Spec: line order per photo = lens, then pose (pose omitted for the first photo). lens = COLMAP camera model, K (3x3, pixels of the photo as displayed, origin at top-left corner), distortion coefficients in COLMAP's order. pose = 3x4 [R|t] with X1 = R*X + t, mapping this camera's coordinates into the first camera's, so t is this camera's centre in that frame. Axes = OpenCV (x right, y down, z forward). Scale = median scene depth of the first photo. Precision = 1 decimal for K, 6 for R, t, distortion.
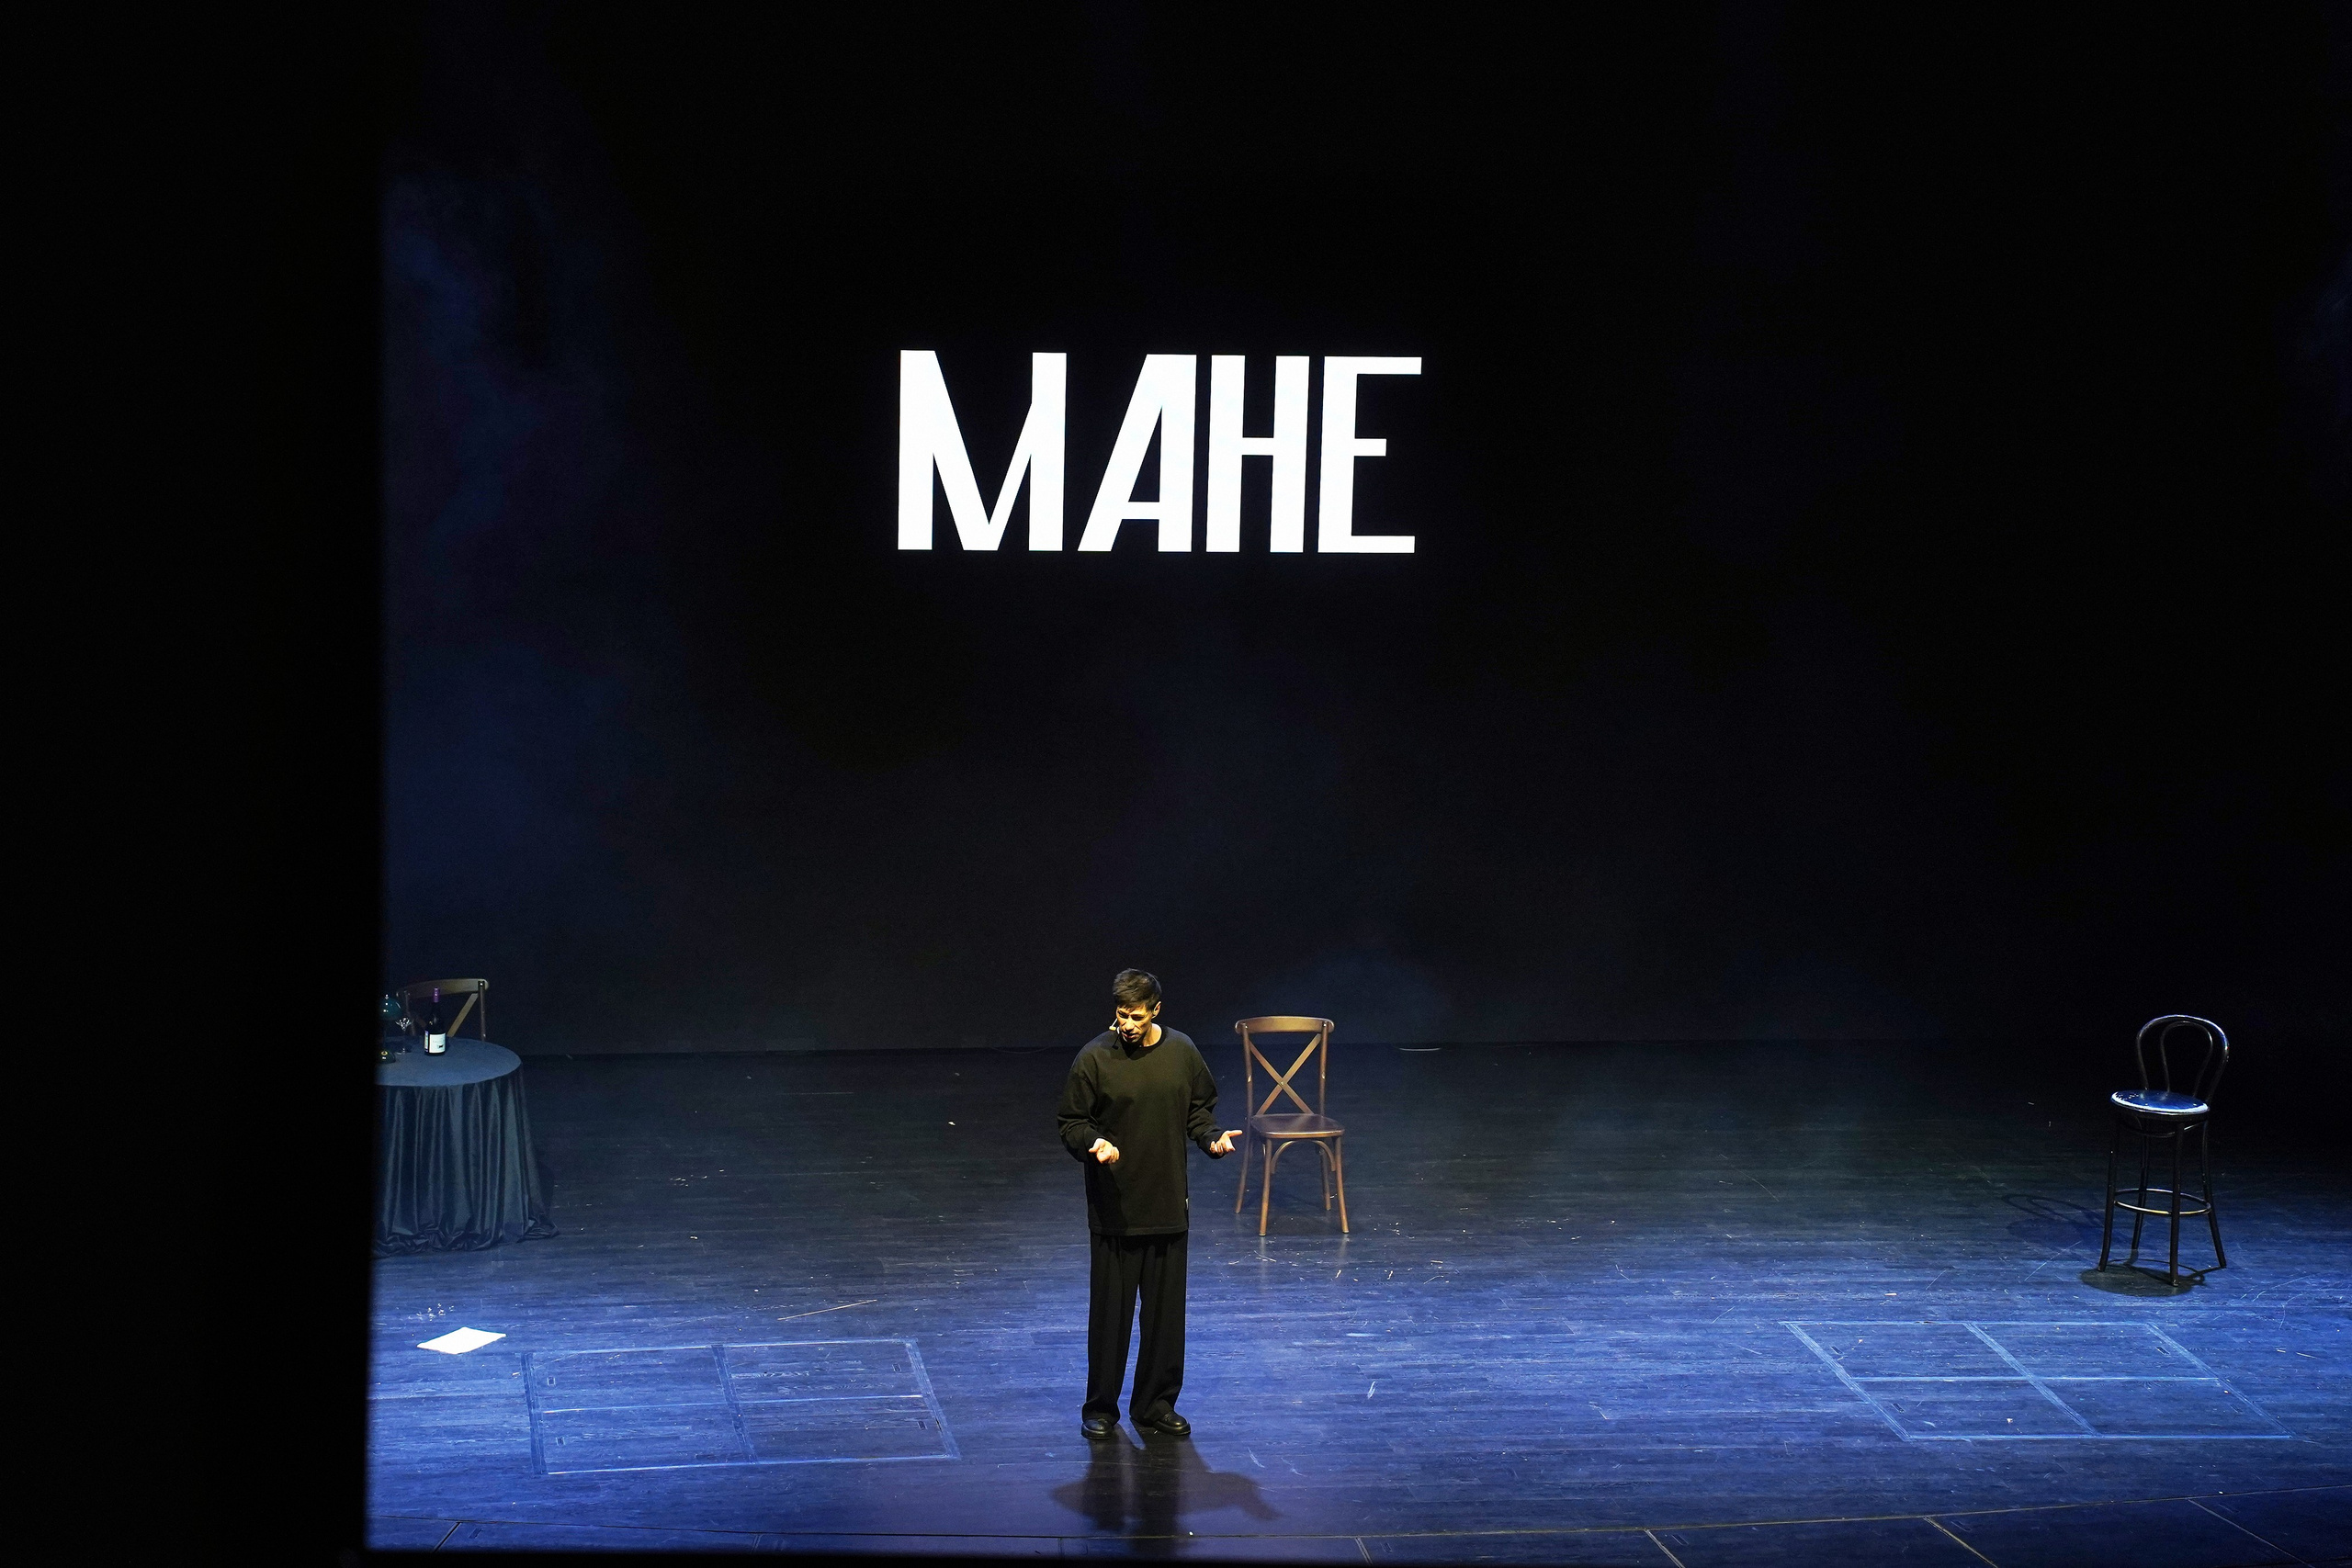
lens RADIAL K [[4806.4, 0, 1174.7], [0, 4806.4, 750.6], [0, 0, 1]] dist [0.638475, 0.192686]
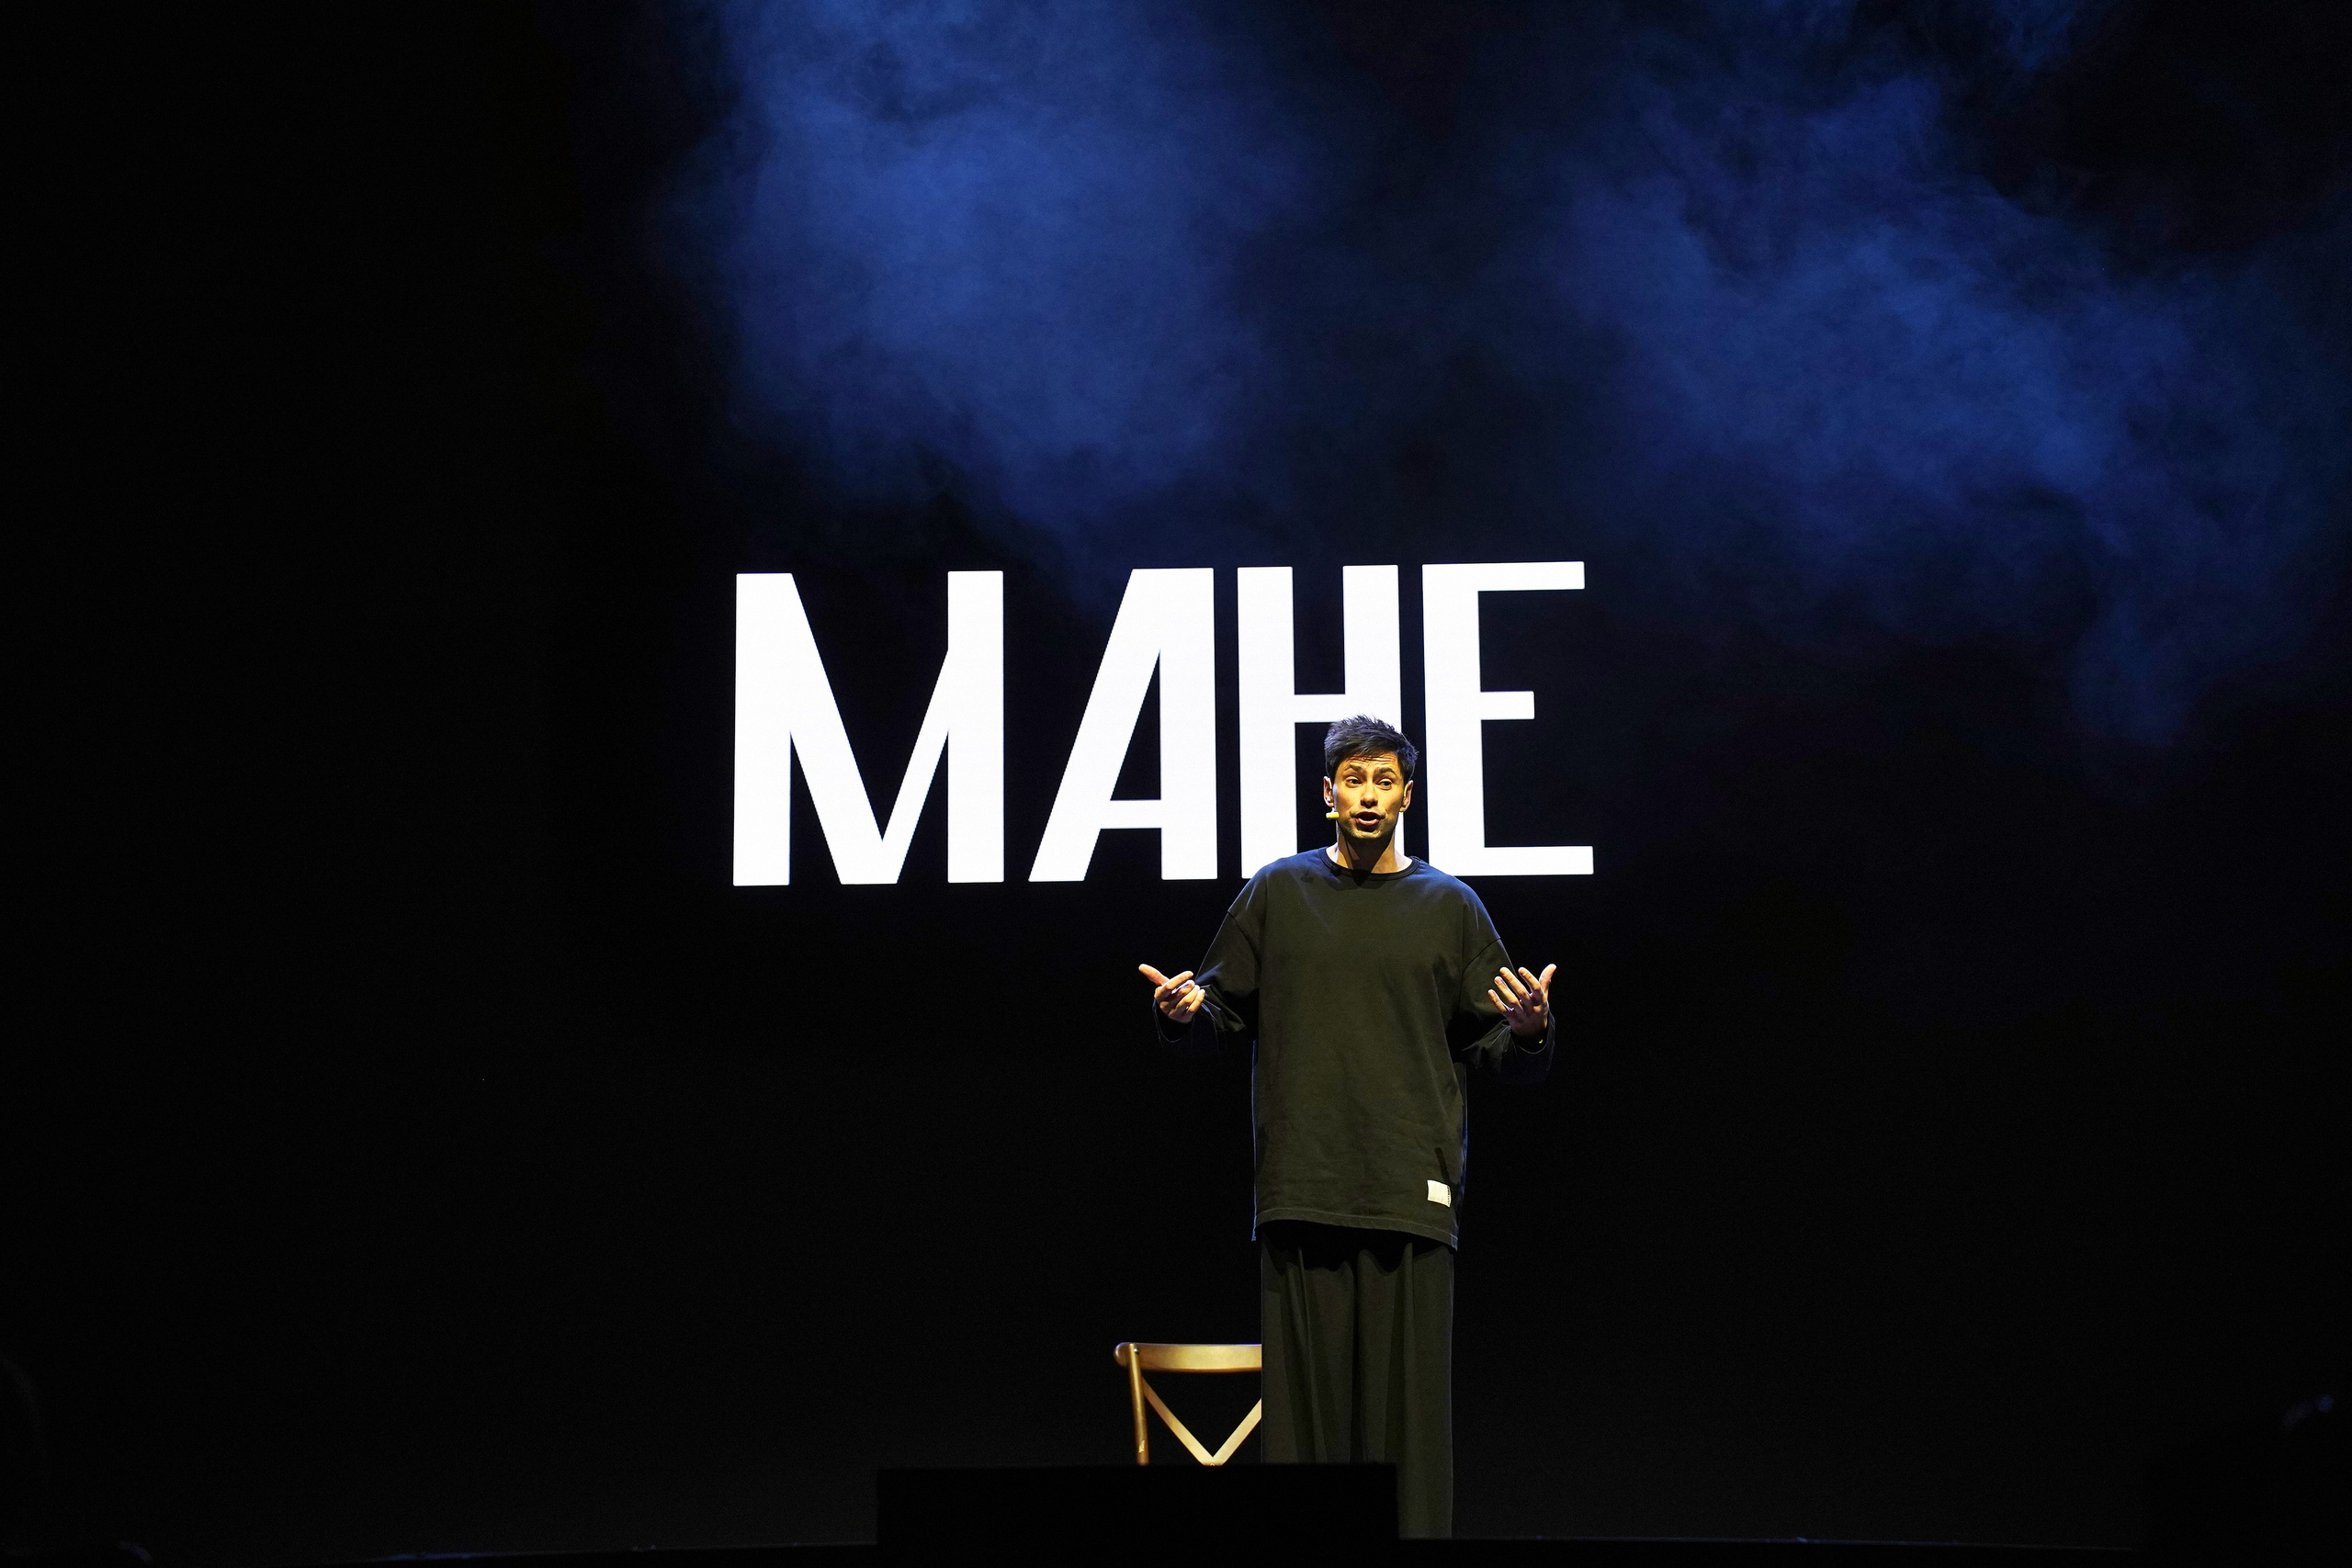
lens RADIAL K [[4806.4, 0, 1174.7], [0, 4806.4, 750.6], [0, 0, 1]] dist [0.638475, 0.192686]
pose [[0.983749, -0.075223, -0.163032, 0.118798], [0.006556, 0.922452, -0.386056, 0.215178], [0.179430, 0.378714, 0.907954, 0.530320]]
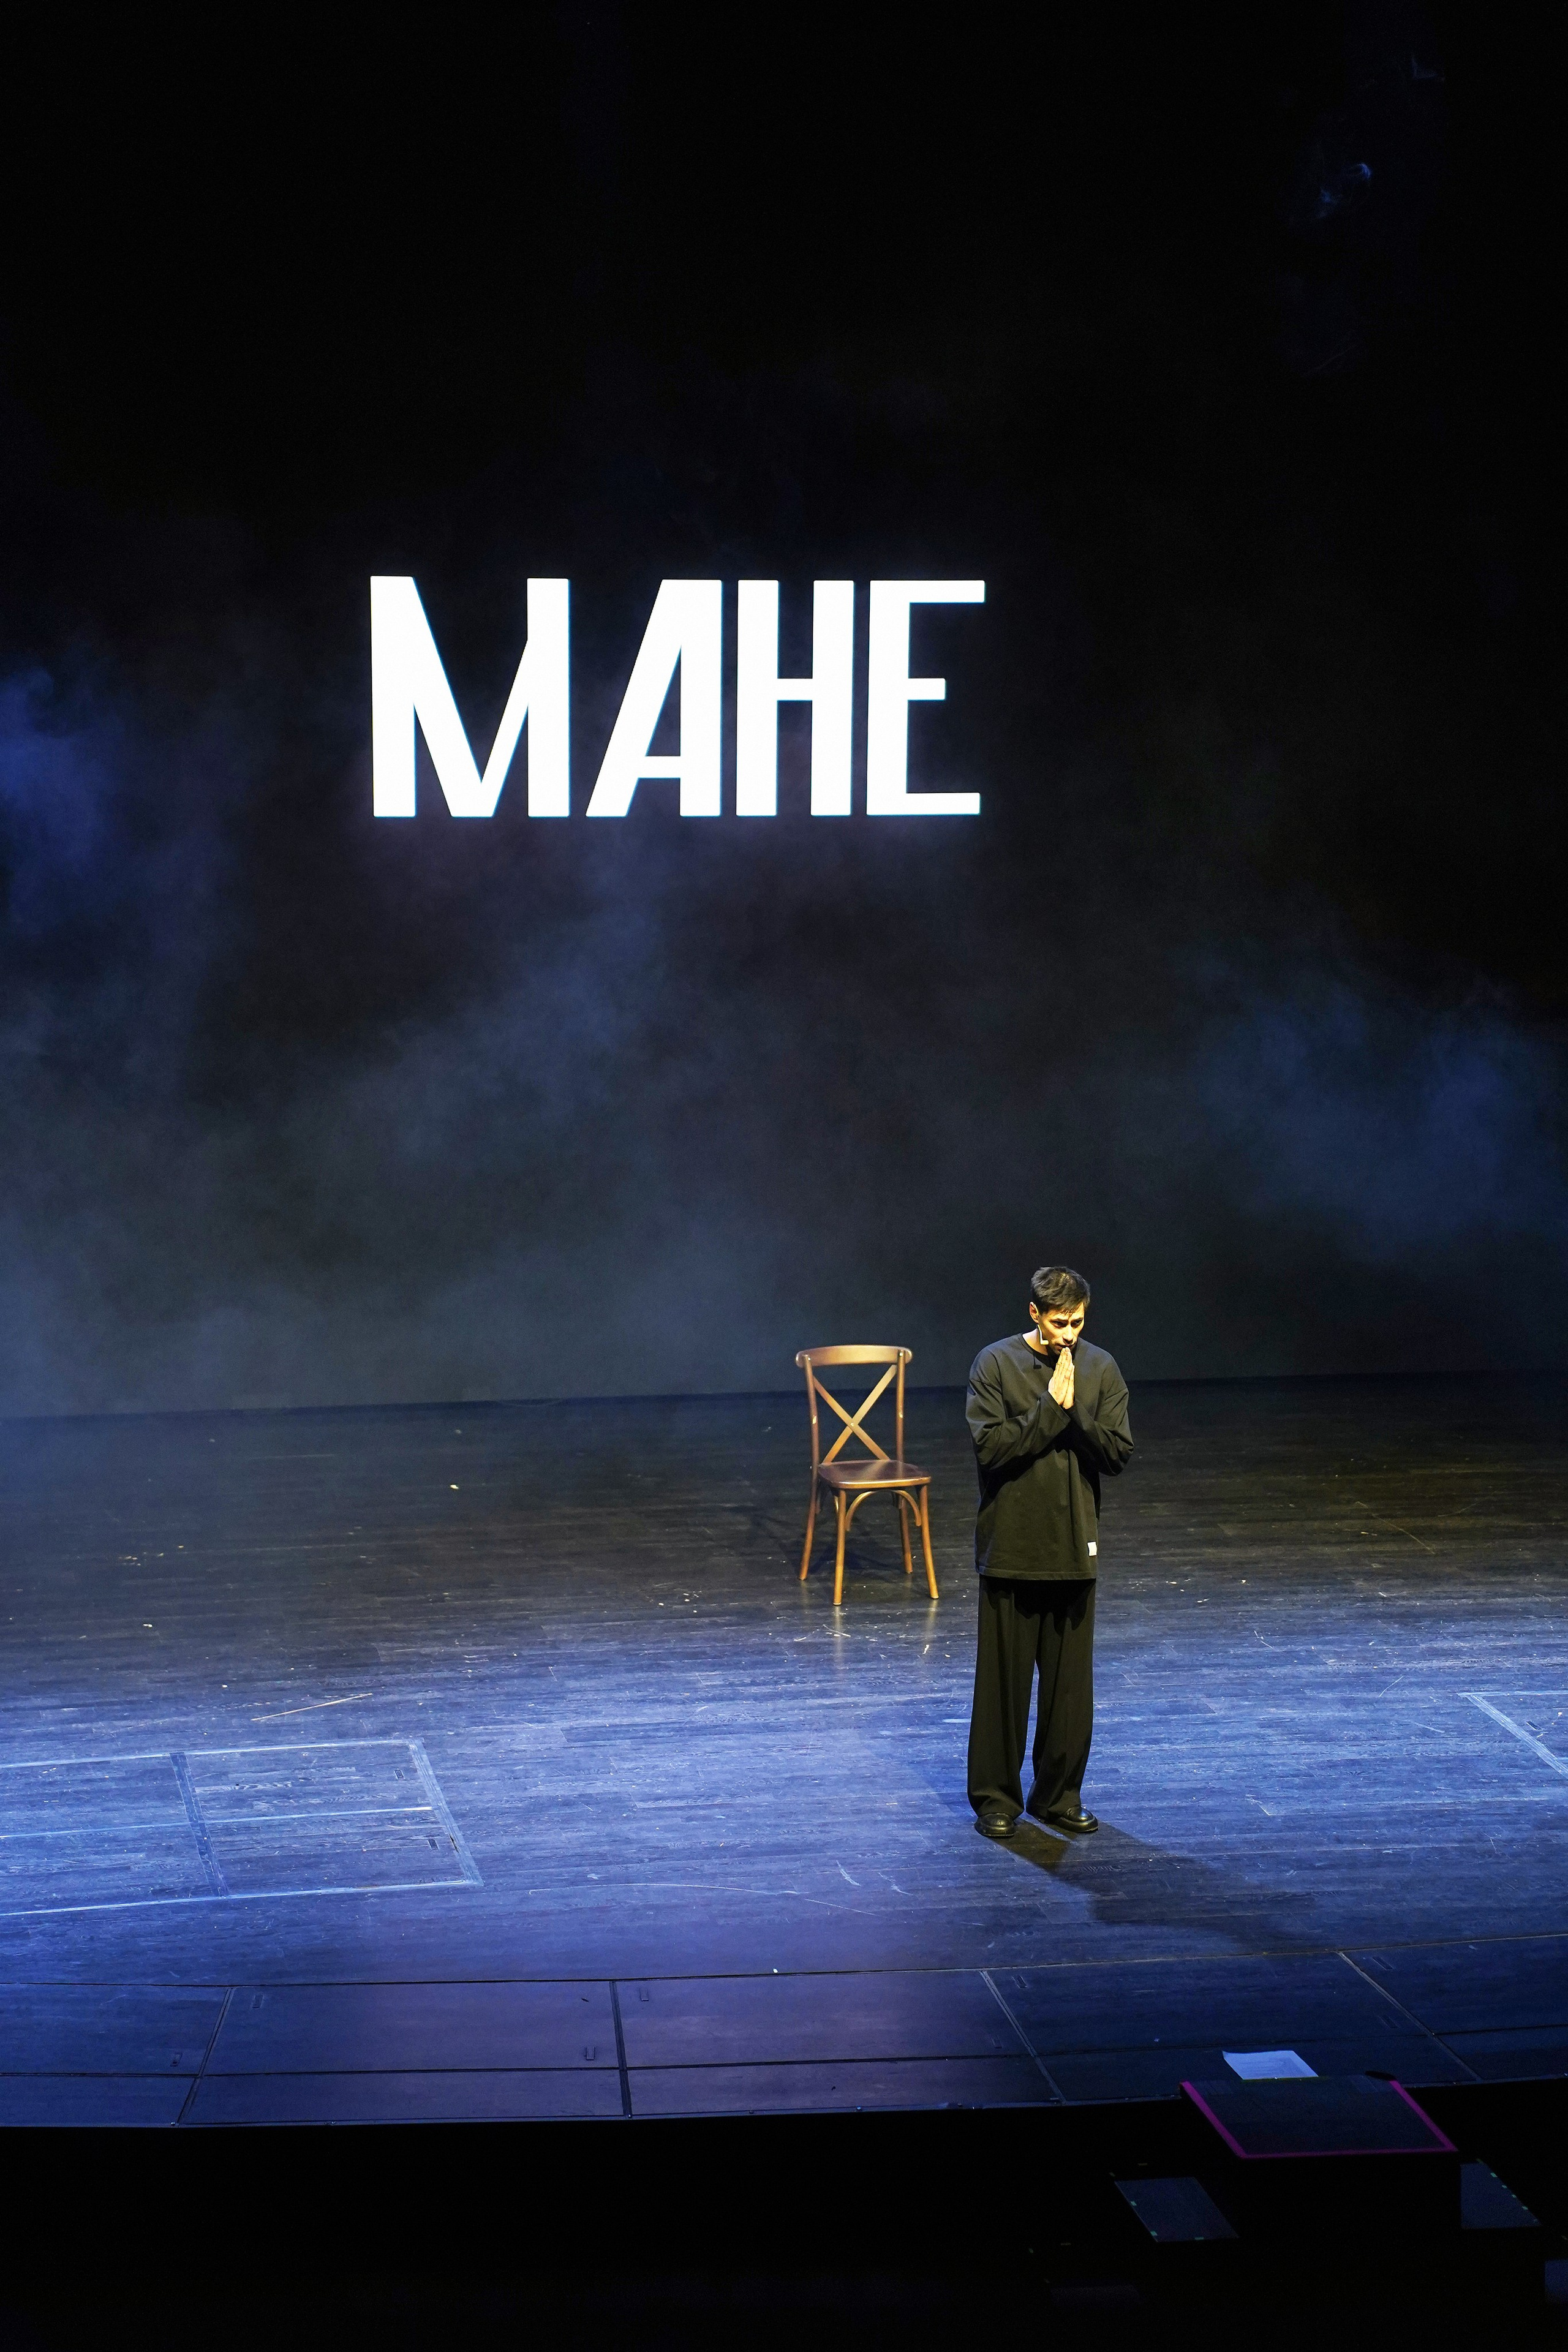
lens RADIAL K [[4800.9, 0, 790.6], [0, 4800.9, 1207.6], [0, 0, 1]] dist [0.654003, -0.029239]
pose [[0.999340, -0.019797, 0.030451, -0.013733], [0.019451, 0.999743, 0.011606, 0.022286], [-0.030673, -0.011006, 0.999469, 0.173483]]
